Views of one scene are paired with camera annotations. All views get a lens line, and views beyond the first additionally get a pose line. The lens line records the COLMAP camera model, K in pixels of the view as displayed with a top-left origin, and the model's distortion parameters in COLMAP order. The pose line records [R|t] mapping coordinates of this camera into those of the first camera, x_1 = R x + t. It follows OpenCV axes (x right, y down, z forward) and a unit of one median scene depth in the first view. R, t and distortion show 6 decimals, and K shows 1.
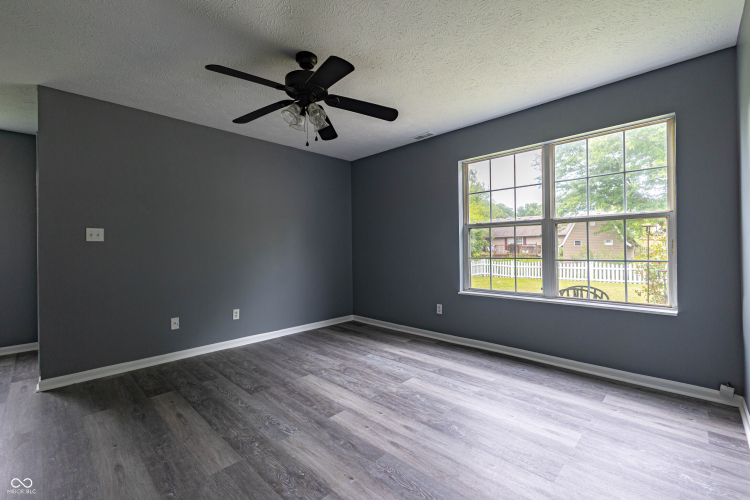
lens RADIAL K [[329.2, 0, 378.9], [0, 329.2, 246.2], [0, 0, 1]] dist [0.013897, -0.003418]
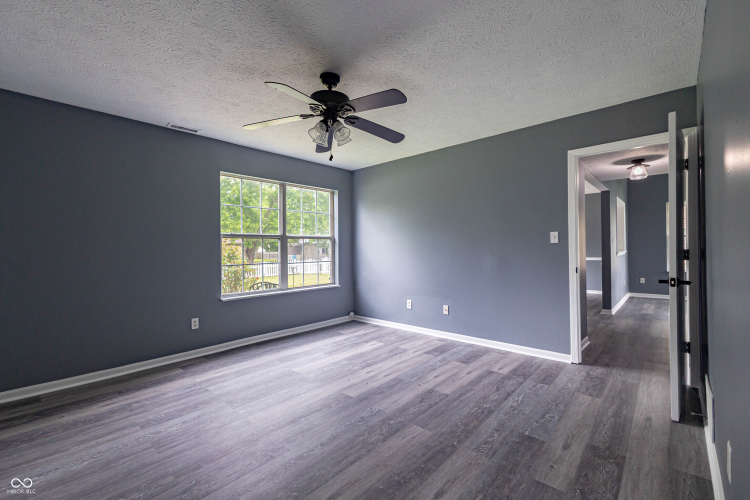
lens RADIAL K [[329.2, 0, 376.7], [0, 329.2, 249.5], [0, 0, 1]] dist [0.013897, -0.003418]
pose [[-0.057562, 0.006514, 0.998321, -0.937039], [0.002019, 0.999977, -0.006409, -0.010506], [-0.998340, 0.001647, -0.057574, 0.672381]]
